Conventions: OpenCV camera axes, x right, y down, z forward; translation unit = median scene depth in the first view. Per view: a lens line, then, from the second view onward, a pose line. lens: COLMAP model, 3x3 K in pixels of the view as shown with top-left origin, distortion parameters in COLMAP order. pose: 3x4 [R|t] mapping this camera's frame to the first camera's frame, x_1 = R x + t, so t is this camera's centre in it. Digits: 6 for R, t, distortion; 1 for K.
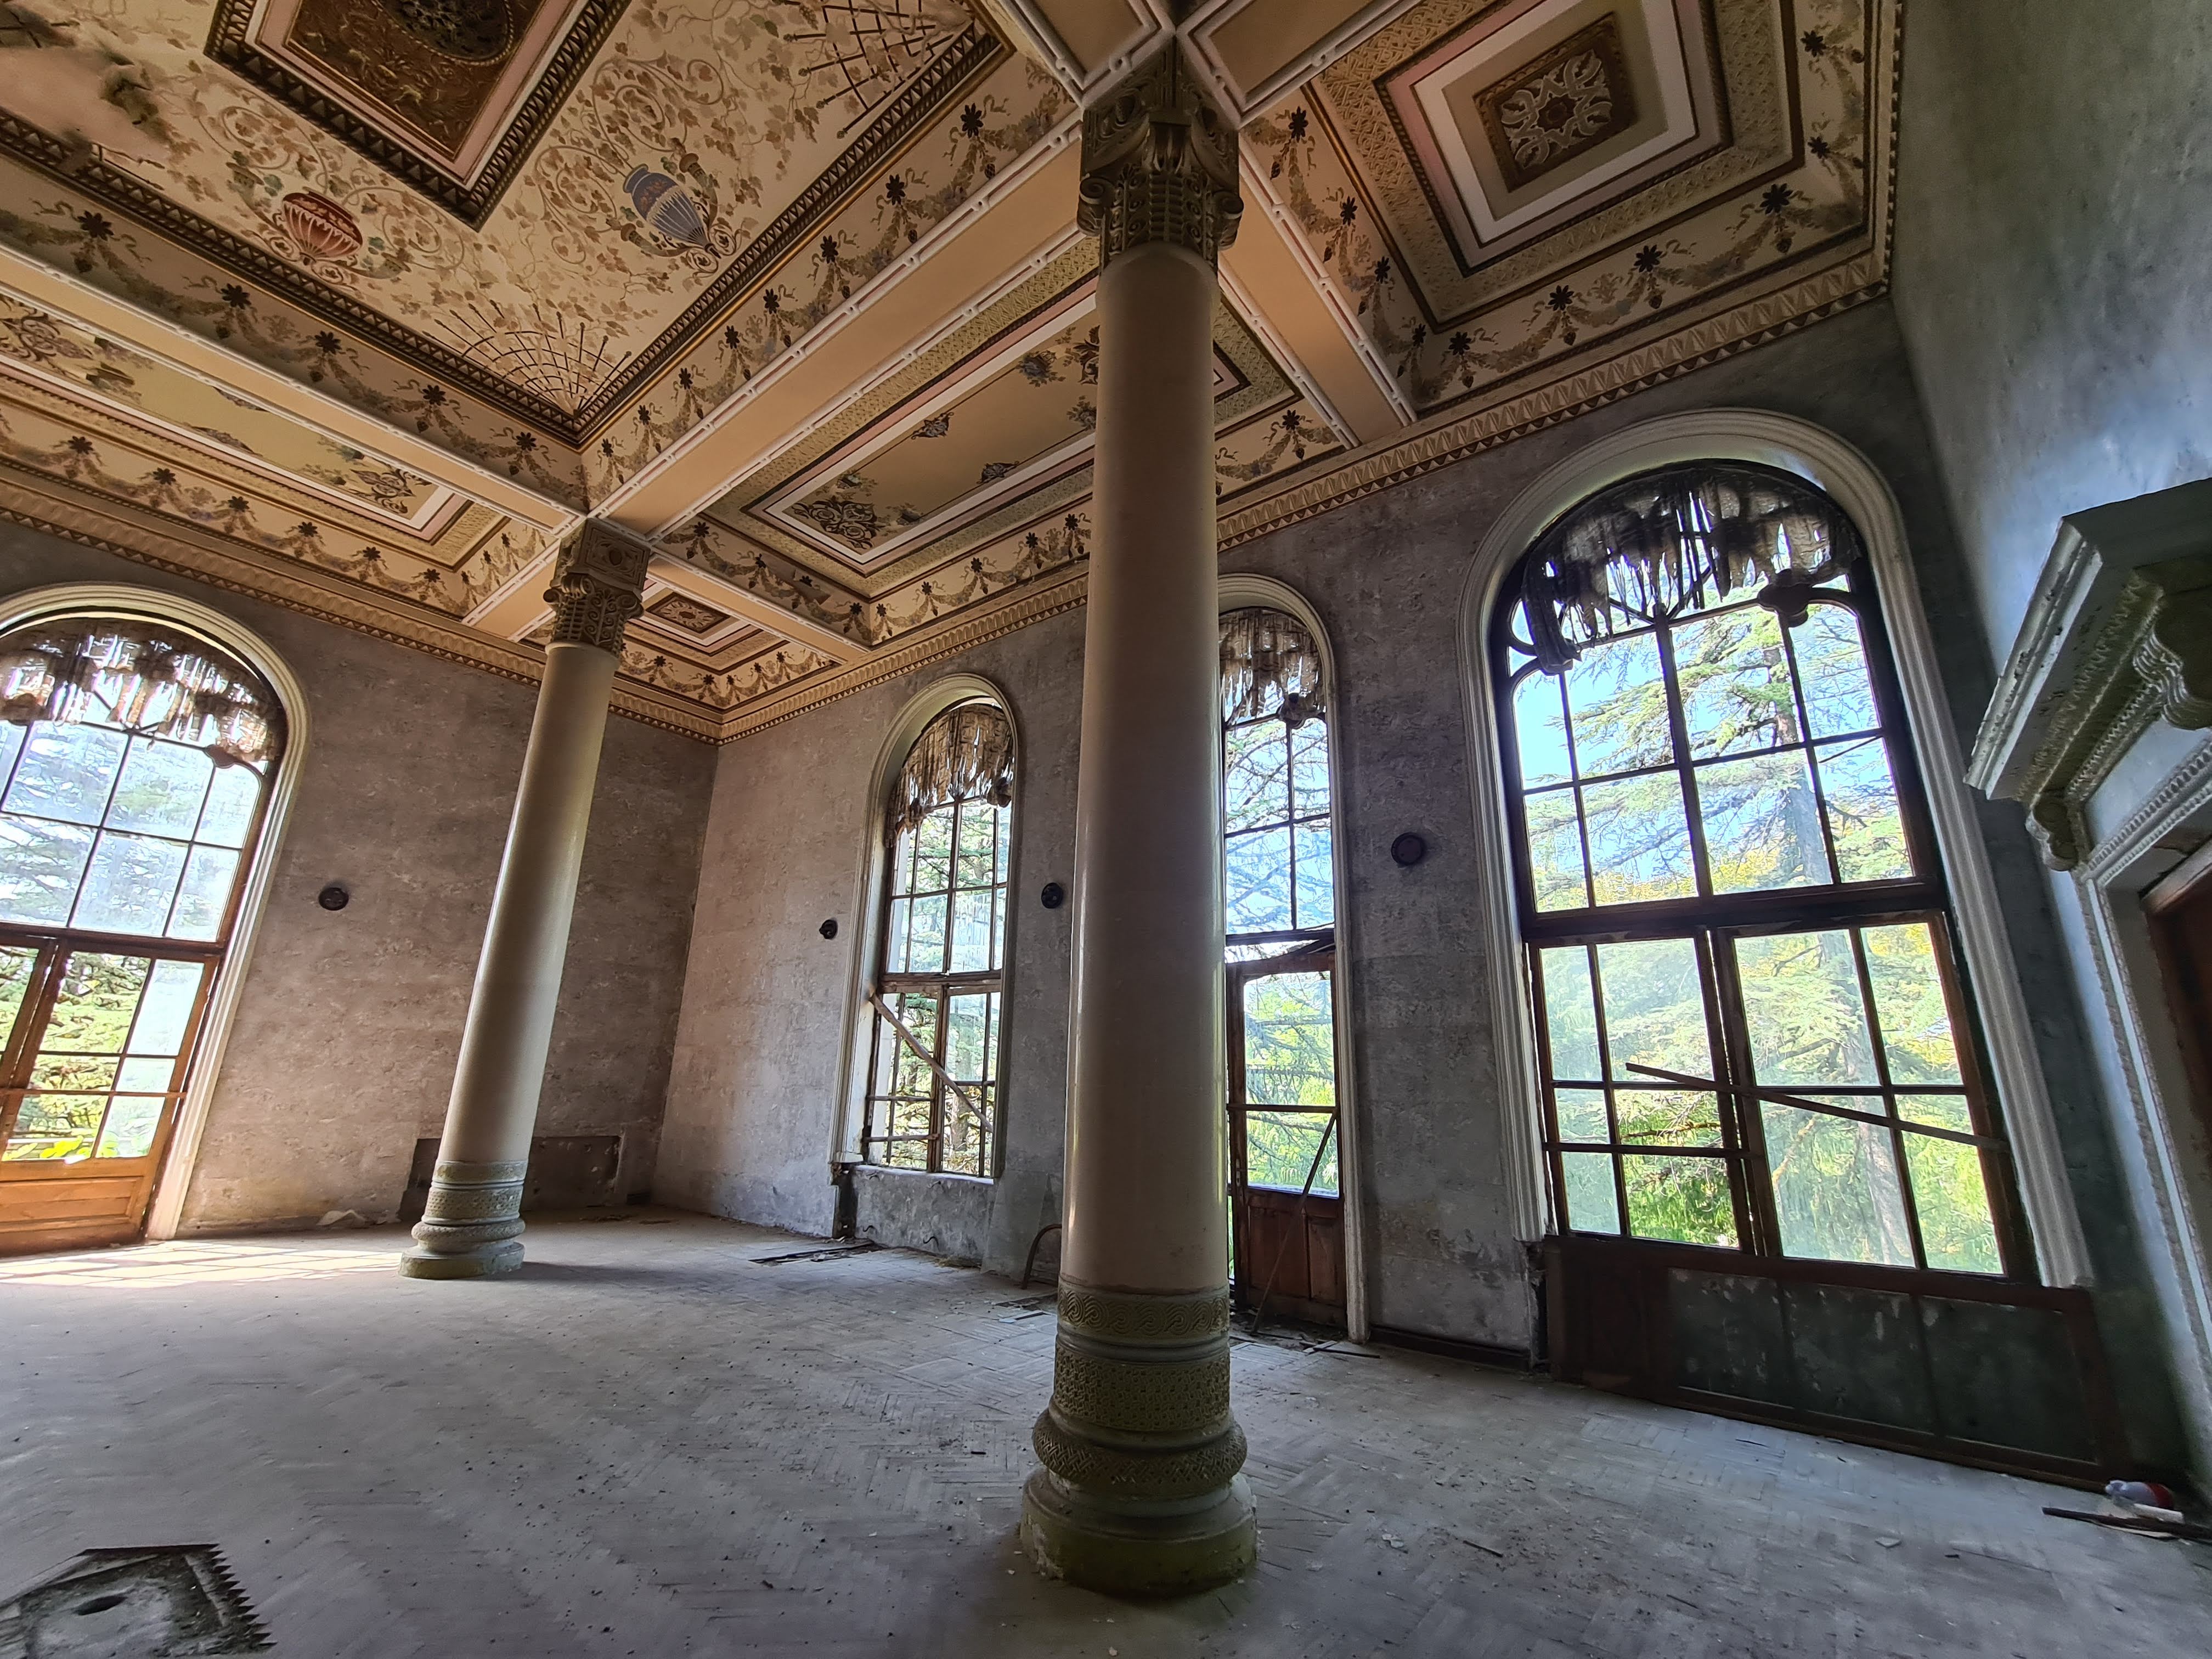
lens RADIAL K [[926.6, 0, 1106.0], [0, 926.6, 829.5], [0, 0, 1]] dist [-0.013503, 0.006943]
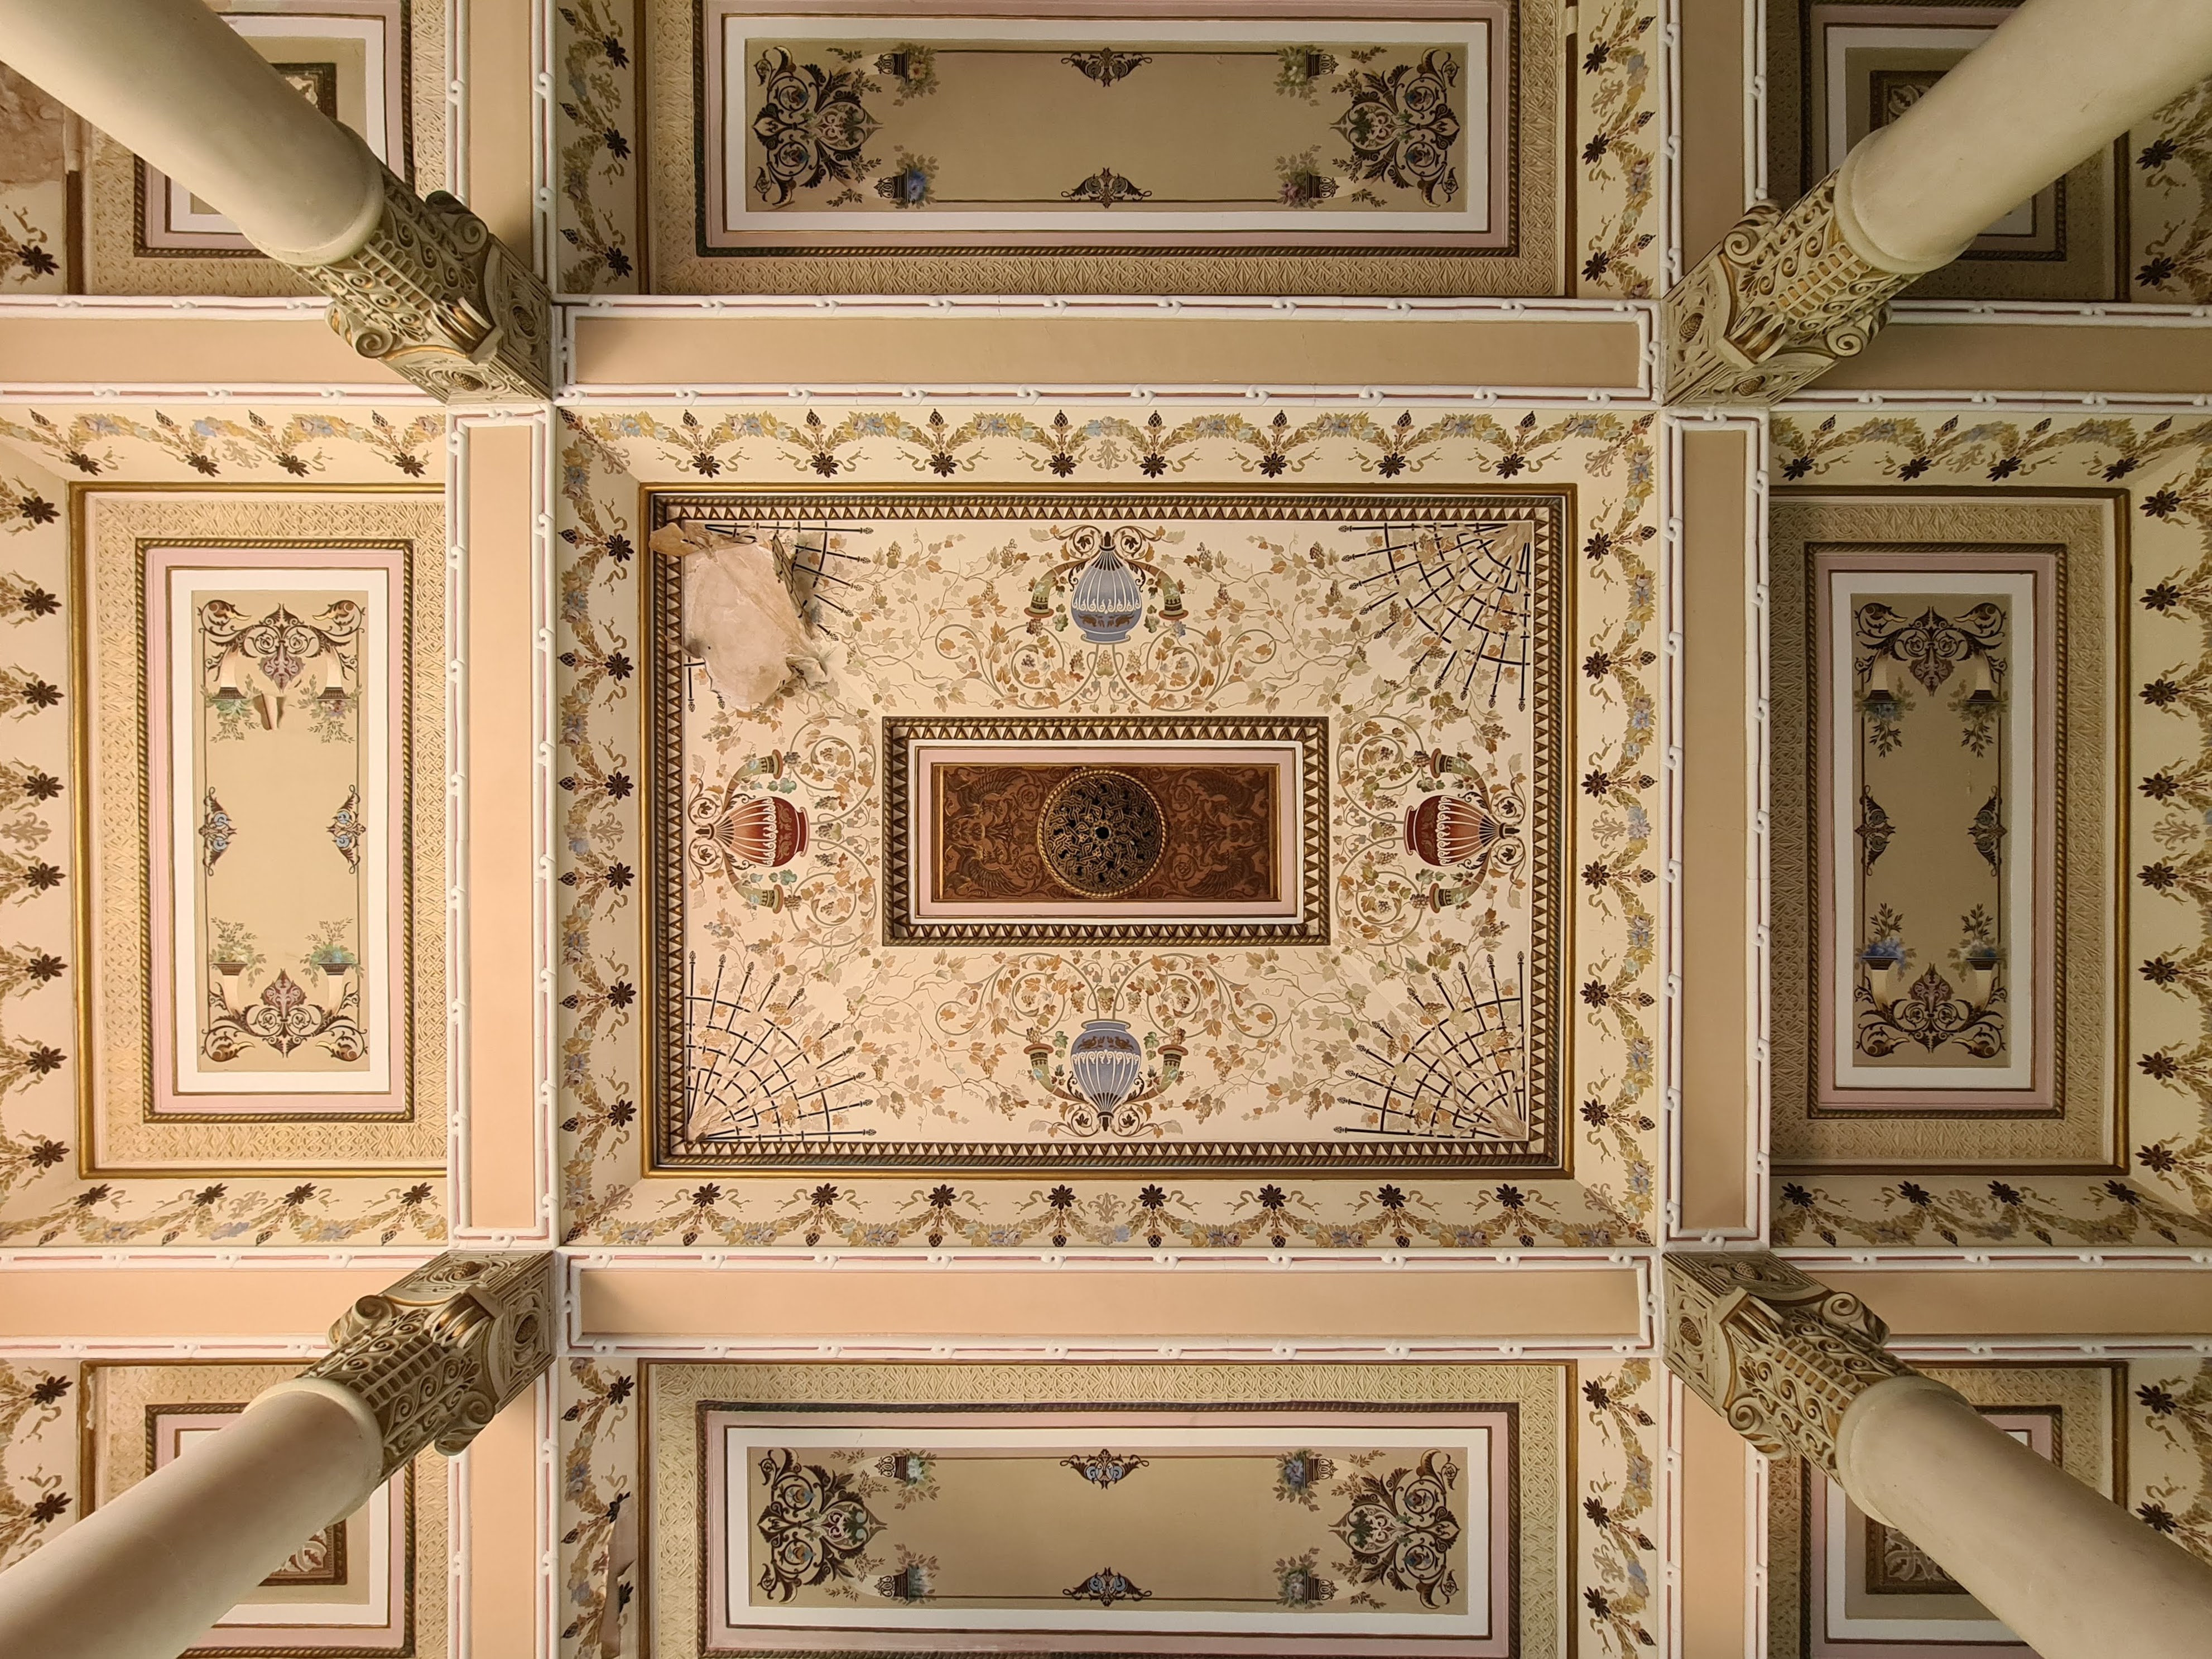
lens RADIAL K [[926.6, 0, 1106.0], [0, 926.6, 829.5], [0, 0, 1]] dist [-0.013503, 0.006943]
pose [[0.776881, 0.629120, 0.025778, -0.602562], [-0.154034, 0.229590, -0.961021, 0.146693], [-0.610516, 0.742628, 0.275270, 0.535744]]
